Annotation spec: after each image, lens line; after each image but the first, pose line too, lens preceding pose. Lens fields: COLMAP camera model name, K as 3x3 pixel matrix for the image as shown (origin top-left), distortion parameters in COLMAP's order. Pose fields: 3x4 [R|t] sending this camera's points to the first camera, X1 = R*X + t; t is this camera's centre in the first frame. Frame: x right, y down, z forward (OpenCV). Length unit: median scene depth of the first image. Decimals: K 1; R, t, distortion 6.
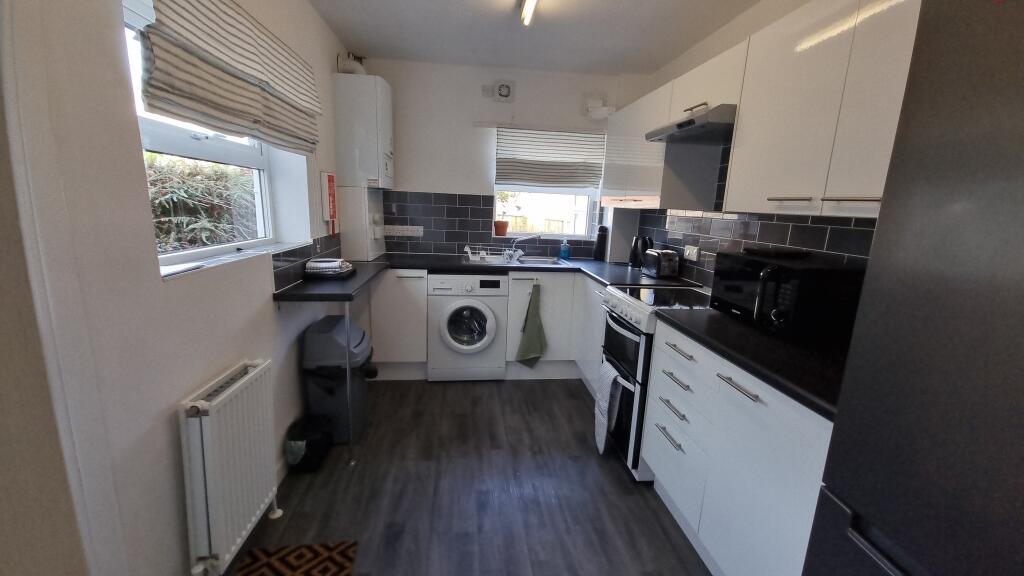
lens RADIAL K [[405.4, 0, 512.0], [0, 405.4, 288.0], [0, 0, 1]] dist [0.000732, -0.000026]
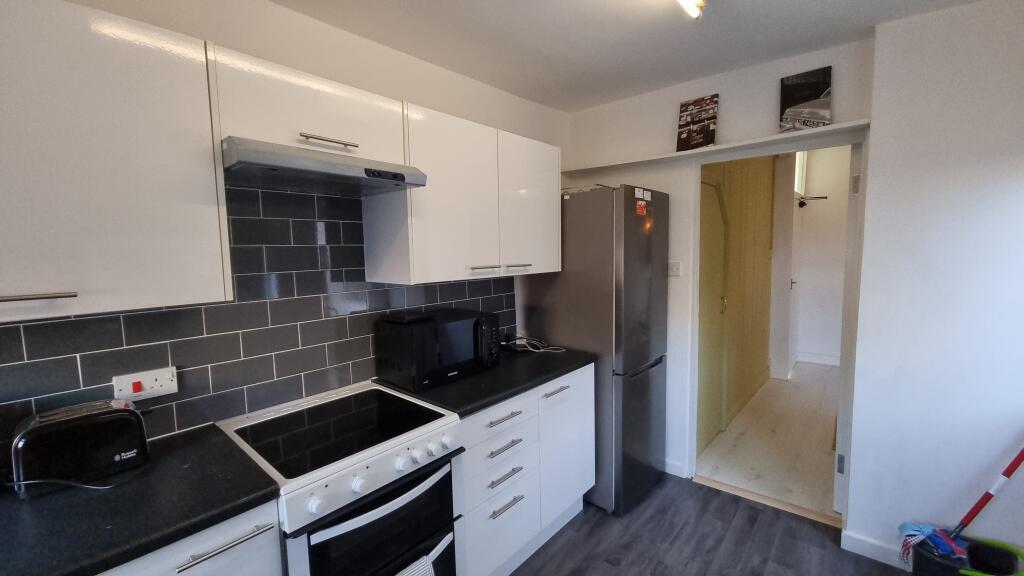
lens RADIAL K [[405.4, 0, 512.0], [0, 405.4, 288.0], [0, 0, 1]] dist [0.000732, -0.000026]
pose [[-0.646125, -0.088301, 0.758107, -0.387423], [0.161924, 0.954814, 0.249219, -0.483711], [-0.745857, 0.283783, -0.602631, 1.875045]]
